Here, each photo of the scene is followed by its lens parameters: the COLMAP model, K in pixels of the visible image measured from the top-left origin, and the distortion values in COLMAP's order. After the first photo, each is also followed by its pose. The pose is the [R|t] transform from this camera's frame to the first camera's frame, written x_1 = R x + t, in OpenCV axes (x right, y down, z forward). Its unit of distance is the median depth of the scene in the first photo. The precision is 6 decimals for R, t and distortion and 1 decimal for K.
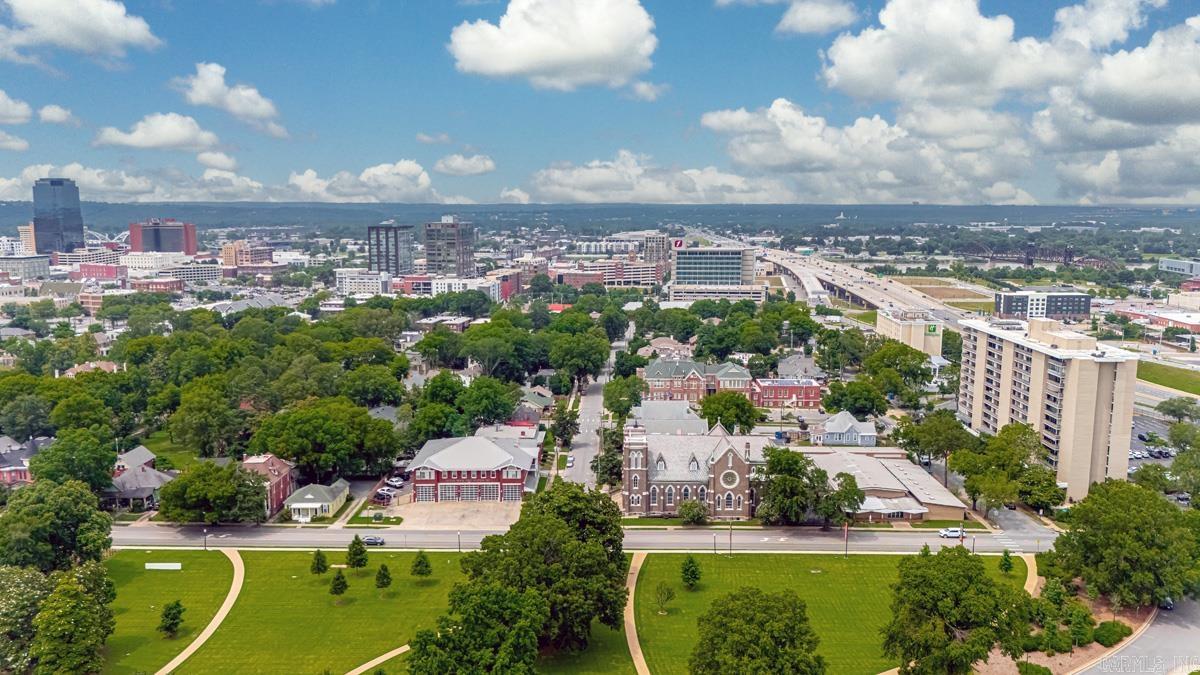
lens RADIAL K [[890.9, 0, 608.3], [0, 890.9, 354.7], [0, 0, 1]] dist [0.106246, -0.129946]
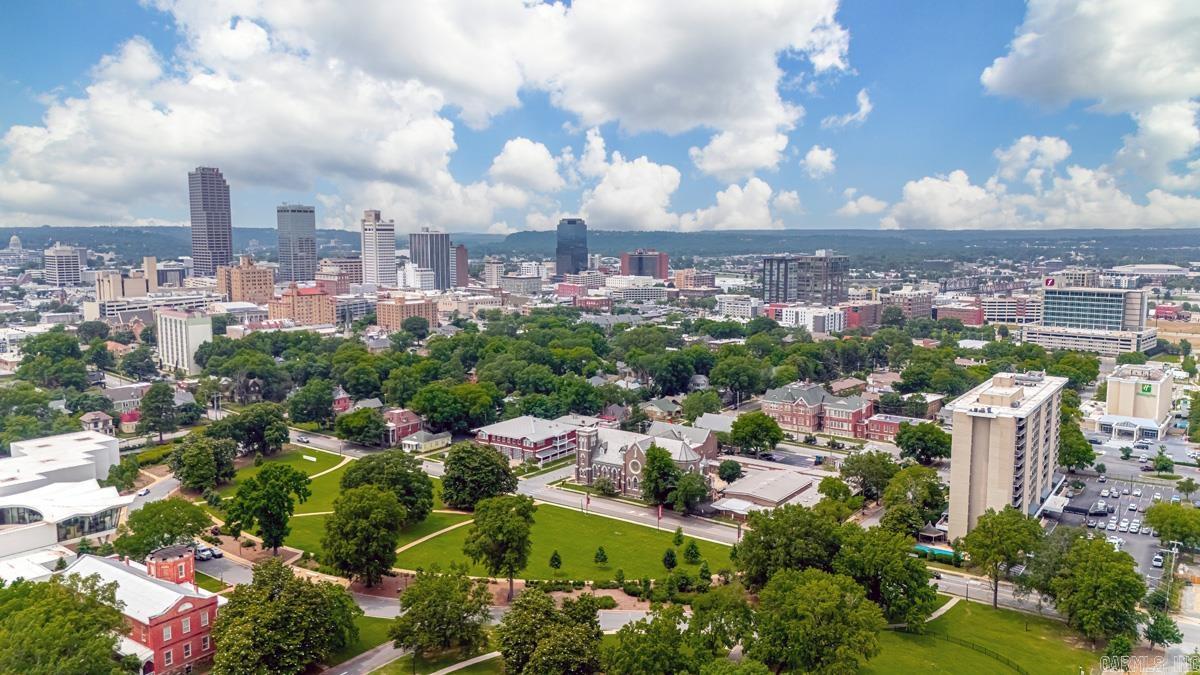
lens RADIAL K [[878.3, 0, 600.0], [0, 878.3, 337.5], [0, 0, 1]] dist [0.100047, -0.125702]
pose [[0.822190, 0.070080, -0.564883, 0.687966], [-0.095609, 0.995295, -0.015682, -0.021637], [0.561127, 0.066901, 0.825022, -0.097017]]
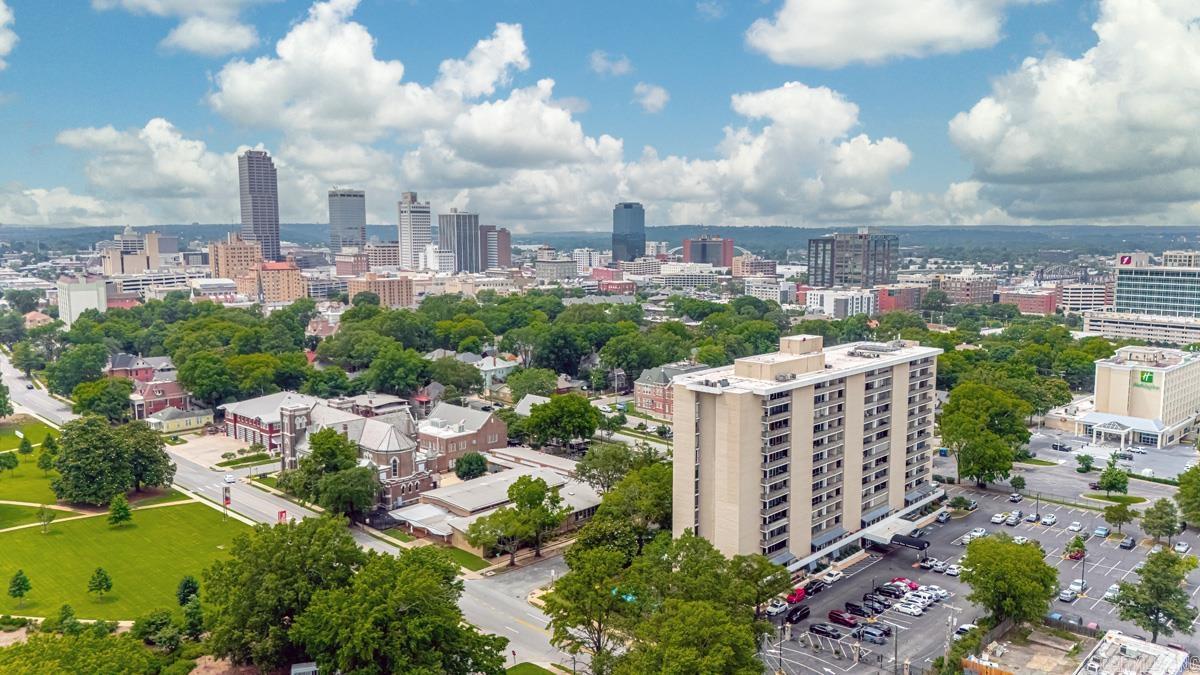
lens RADIAL K [[878.3, 0, 600.0], [0, 878.3, 337.5], [0, 0, 1]] dist [0.100047, -0.125702]
pose [[0.731132, 0.083442, -0.677114, 0.848136], [-0.112955, 0.993600, 0.000476, -0.021331], [0.672820, 0.076135, 0.735878, 0.404366]]
